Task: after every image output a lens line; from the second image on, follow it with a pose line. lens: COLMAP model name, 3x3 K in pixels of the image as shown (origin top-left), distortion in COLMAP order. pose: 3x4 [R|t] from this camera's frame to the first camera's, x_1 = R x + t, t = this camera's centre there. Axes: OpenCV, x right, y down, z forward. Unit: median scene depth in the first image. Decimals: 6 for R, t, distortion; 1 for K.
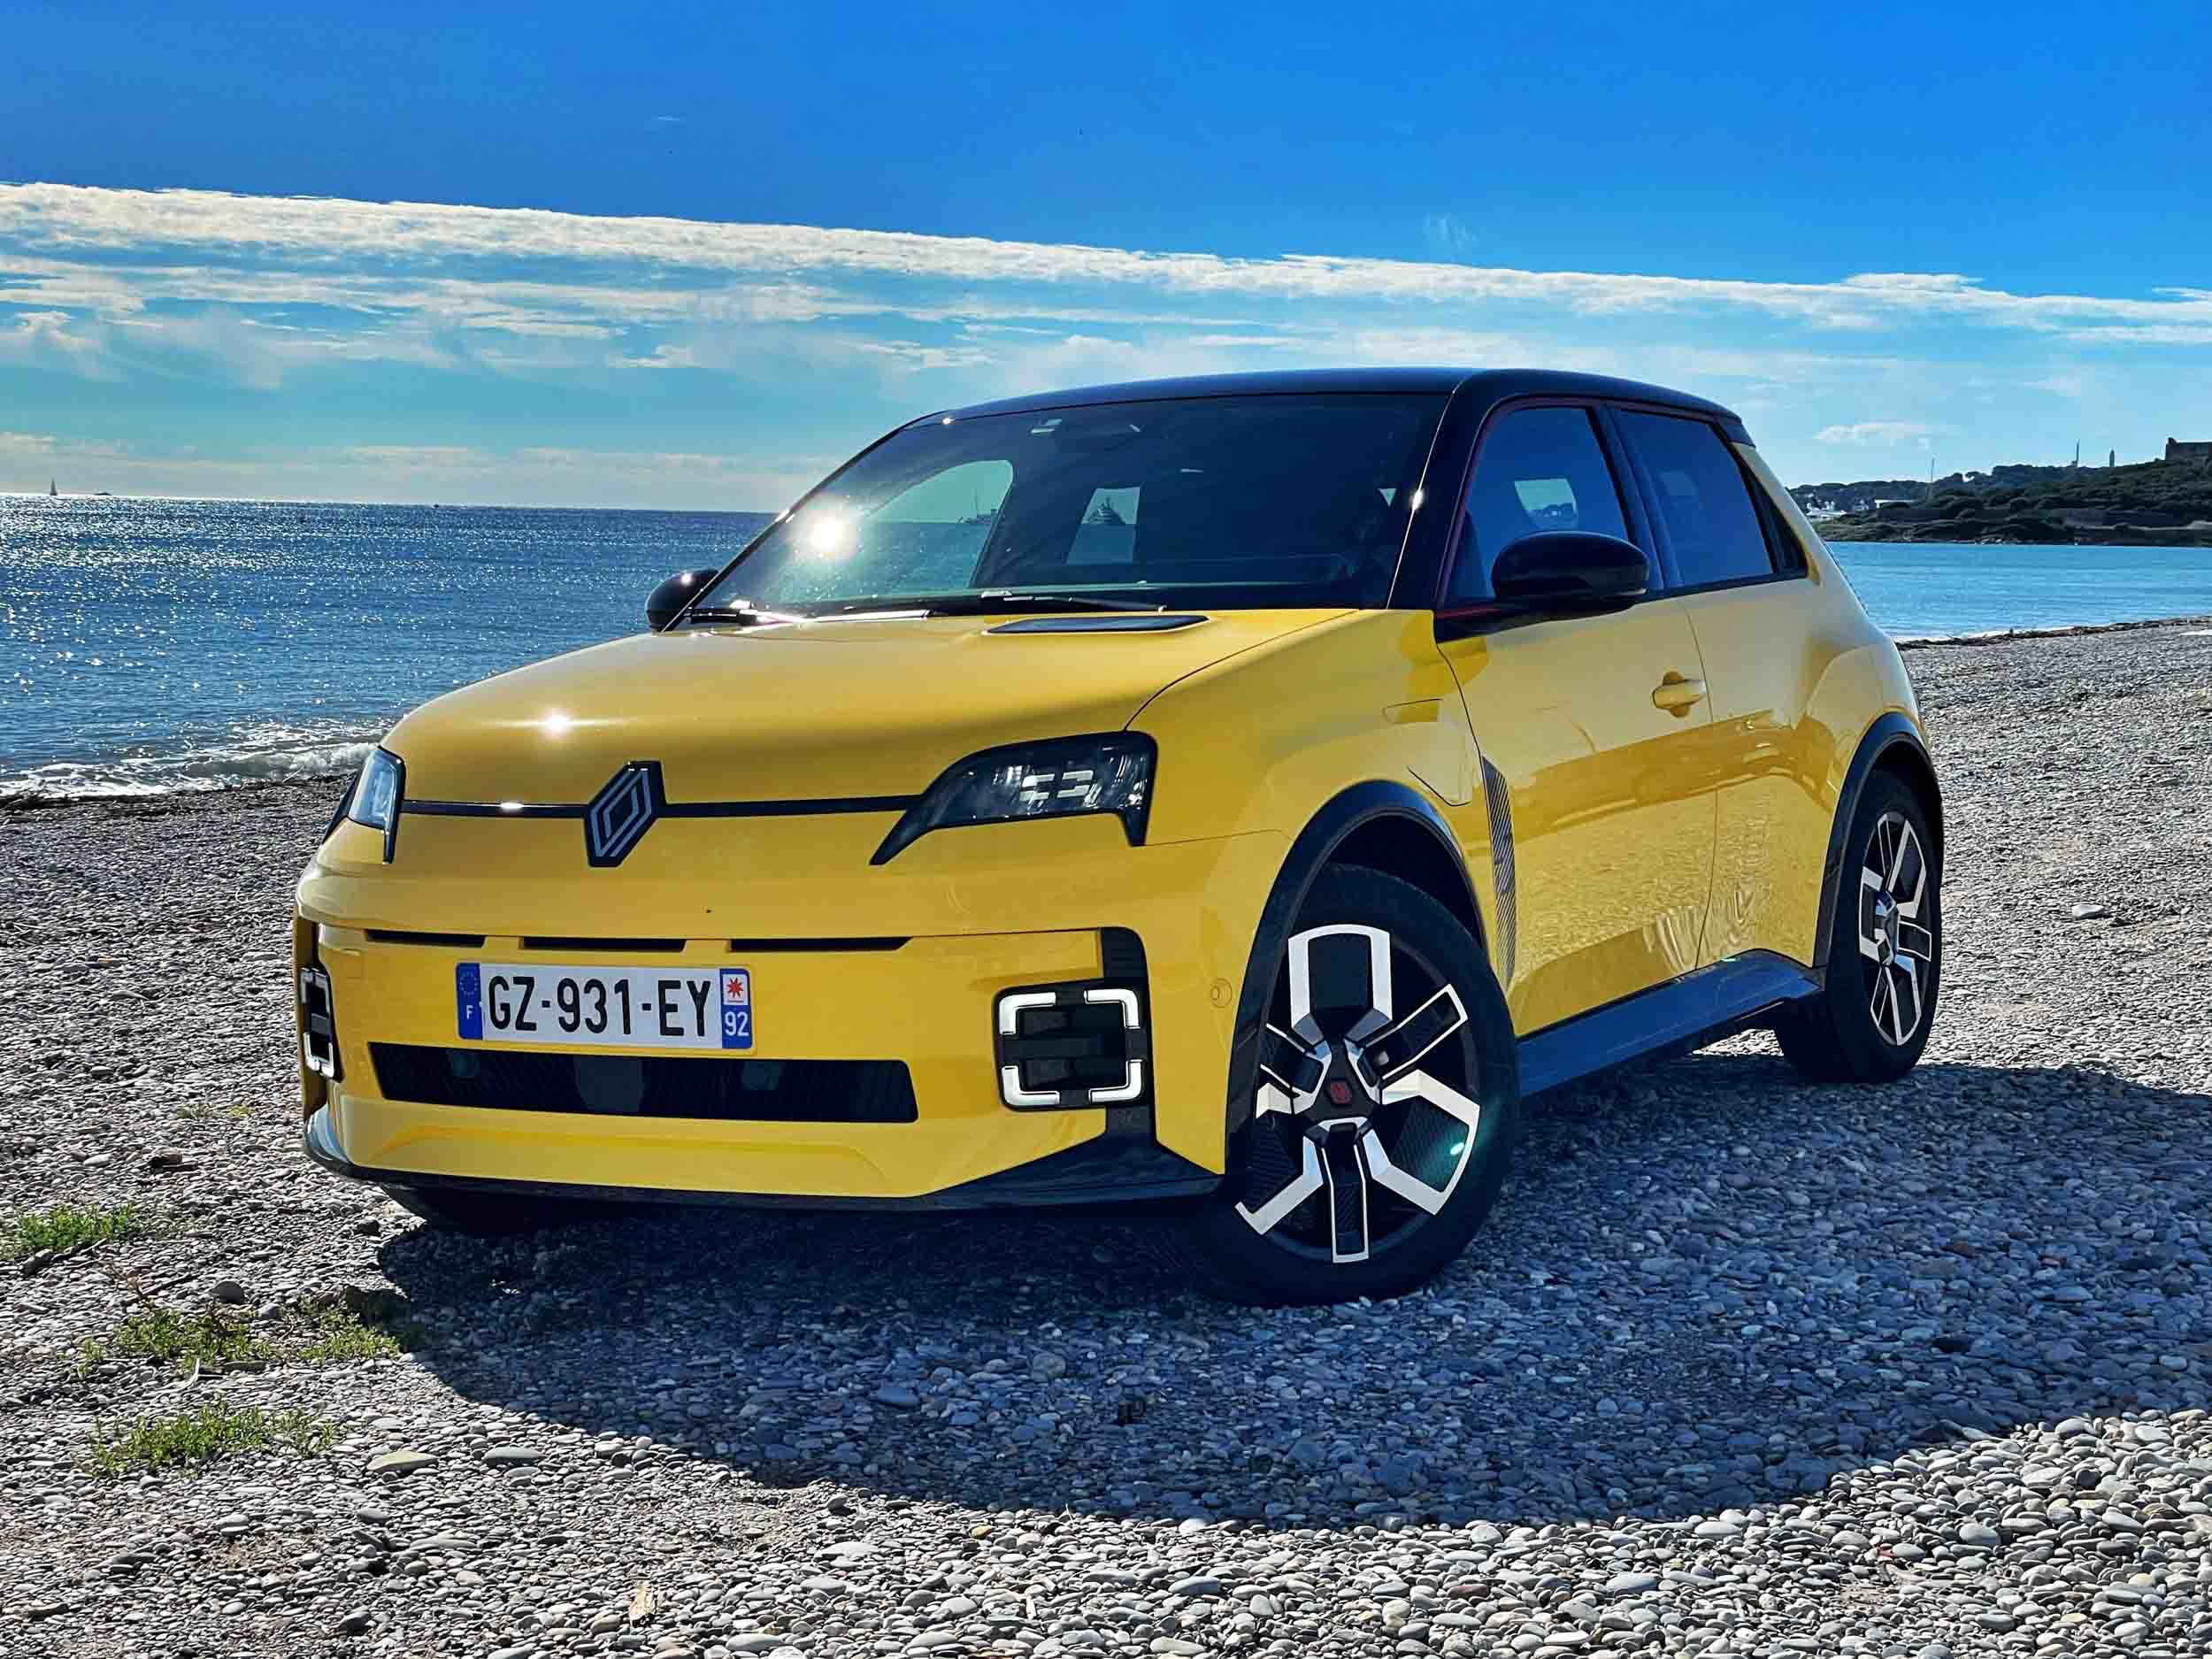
lens RADIAL K [[3368.2, 0, 1106.0], [0, 3368.2, 829.5], [0, 0, 1]] dist [-0.004681, 0.783559]
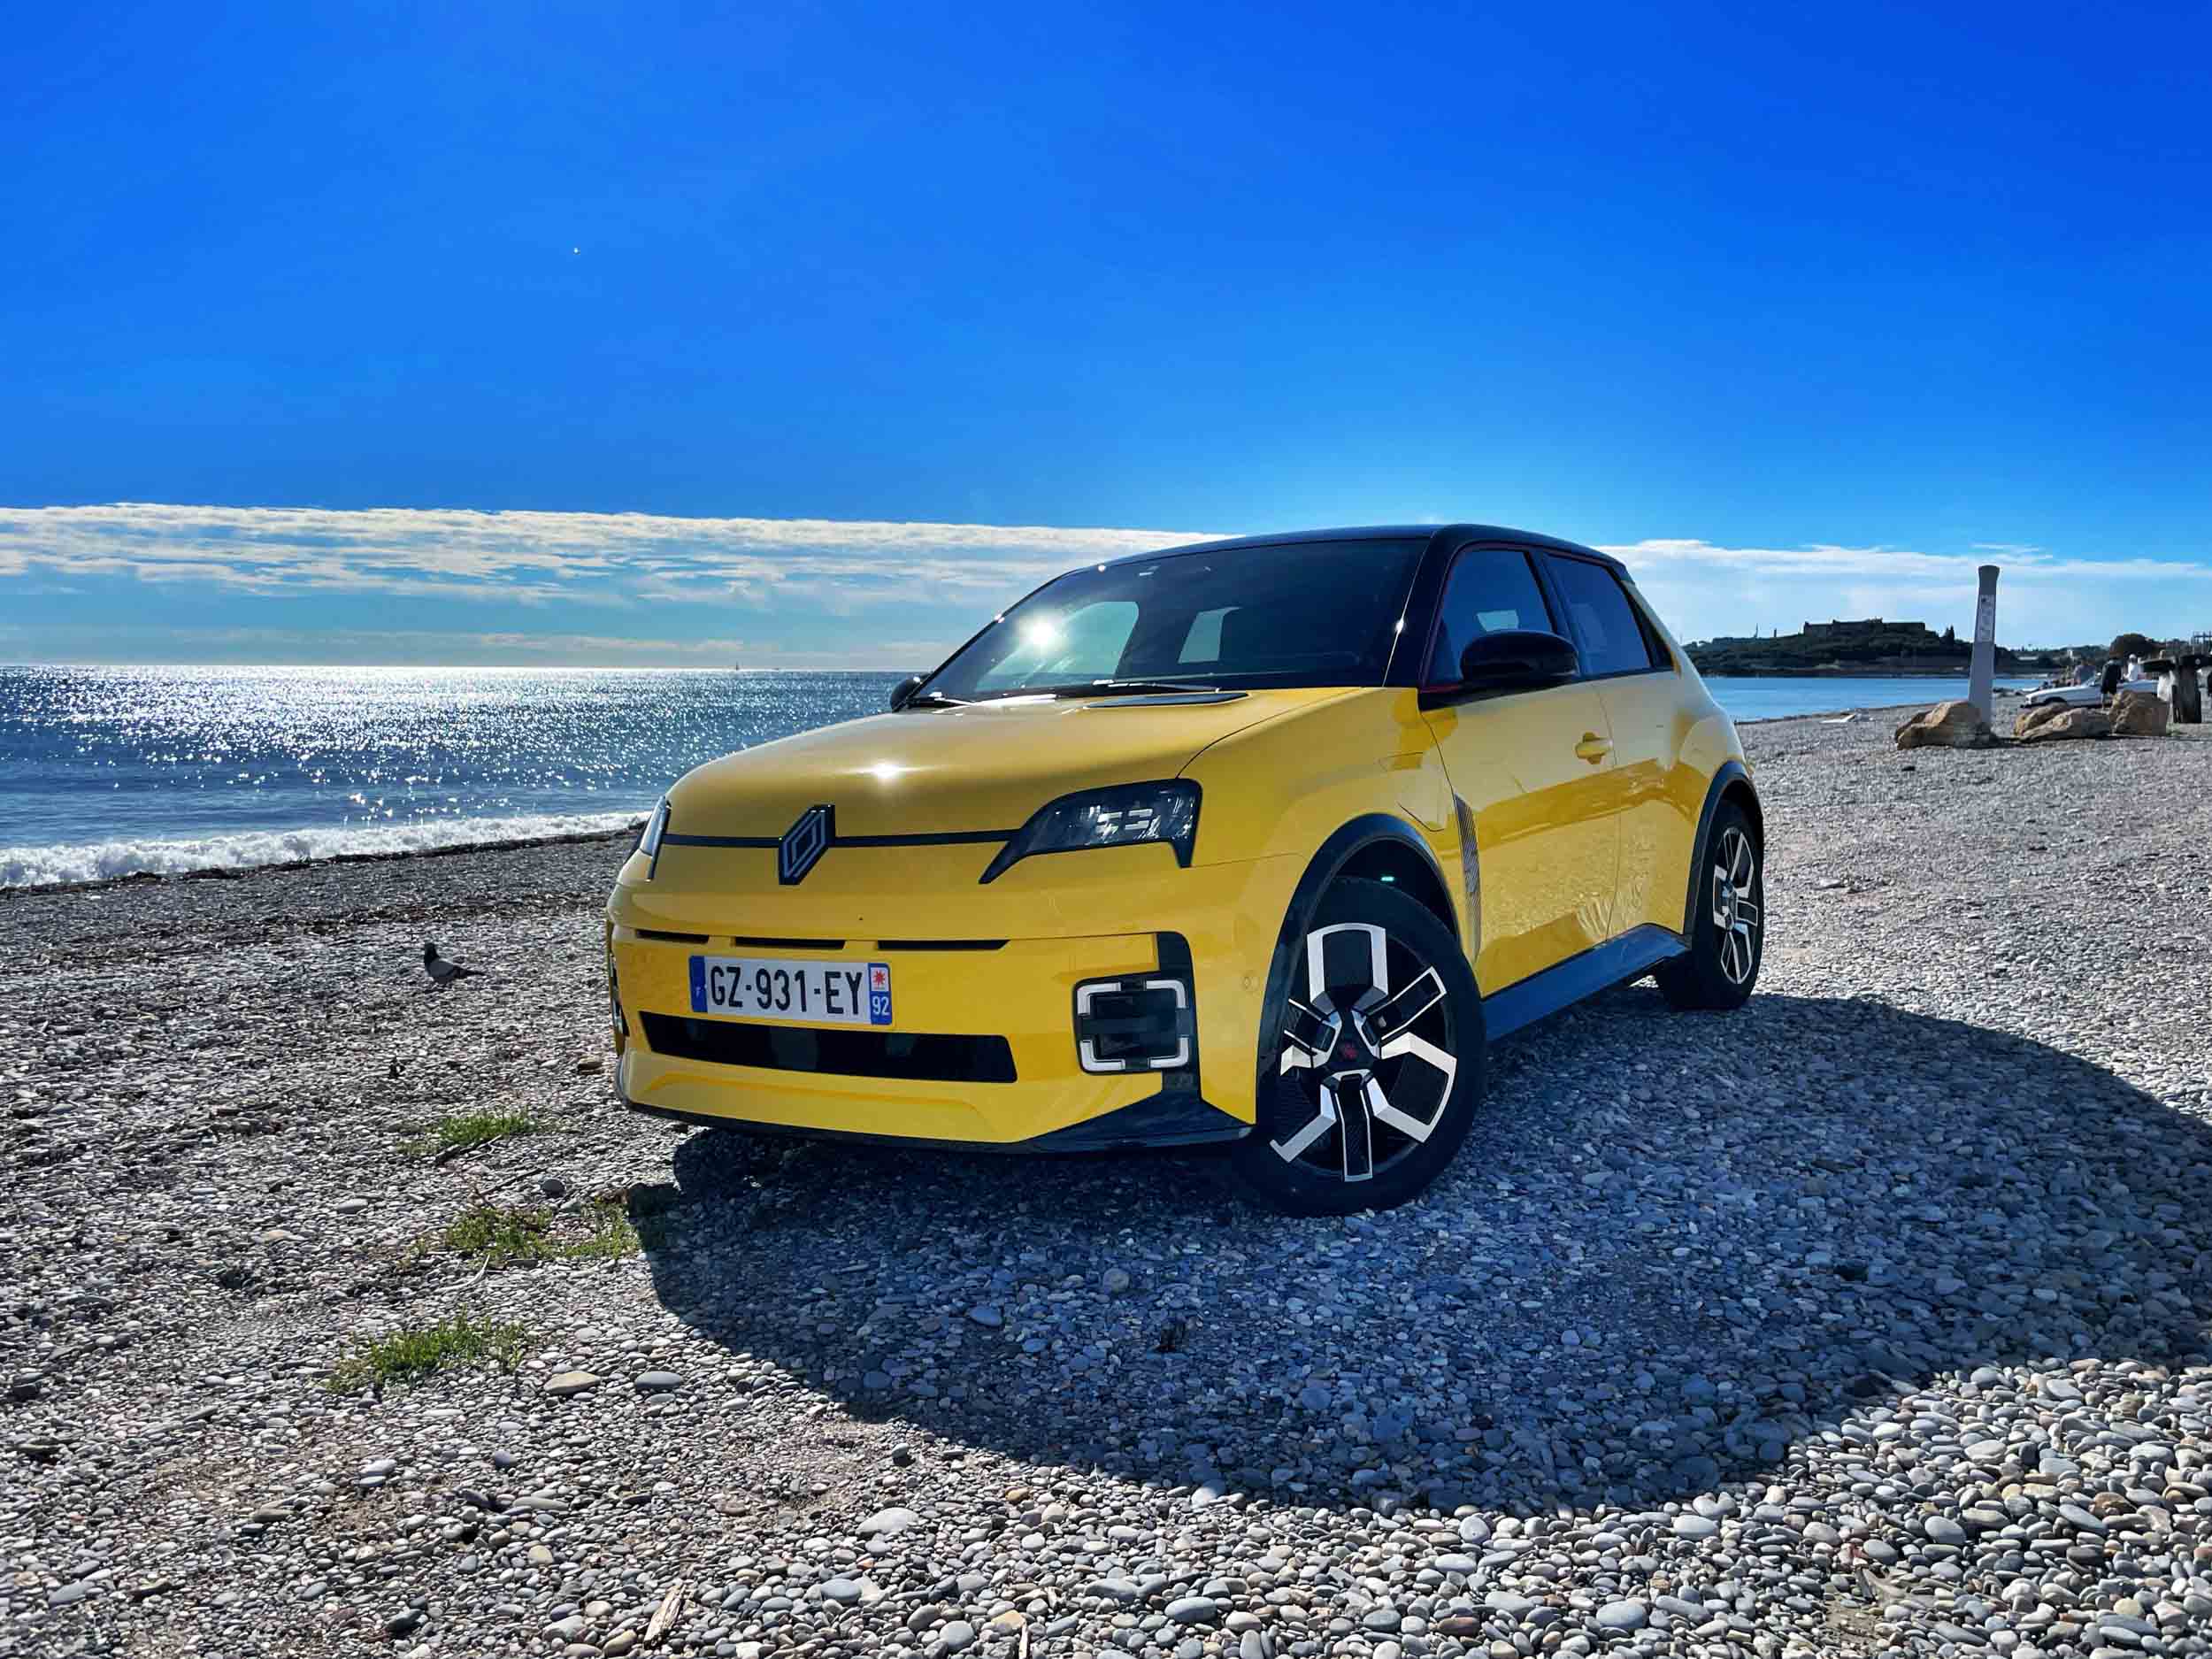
lens RADIAL K [[1712.7, 0, 1123.7], [0, 1712.7, 809.2], [0, 0, 1]] dist [0.071901, -0.108523]
pose [[0.997134, -0.009872, -0.075002, 0.034611], [0.008963, 0.999882, -0.012444, -0.009273], [0.075116, 0.011736, 0.997106, 0.338407]]
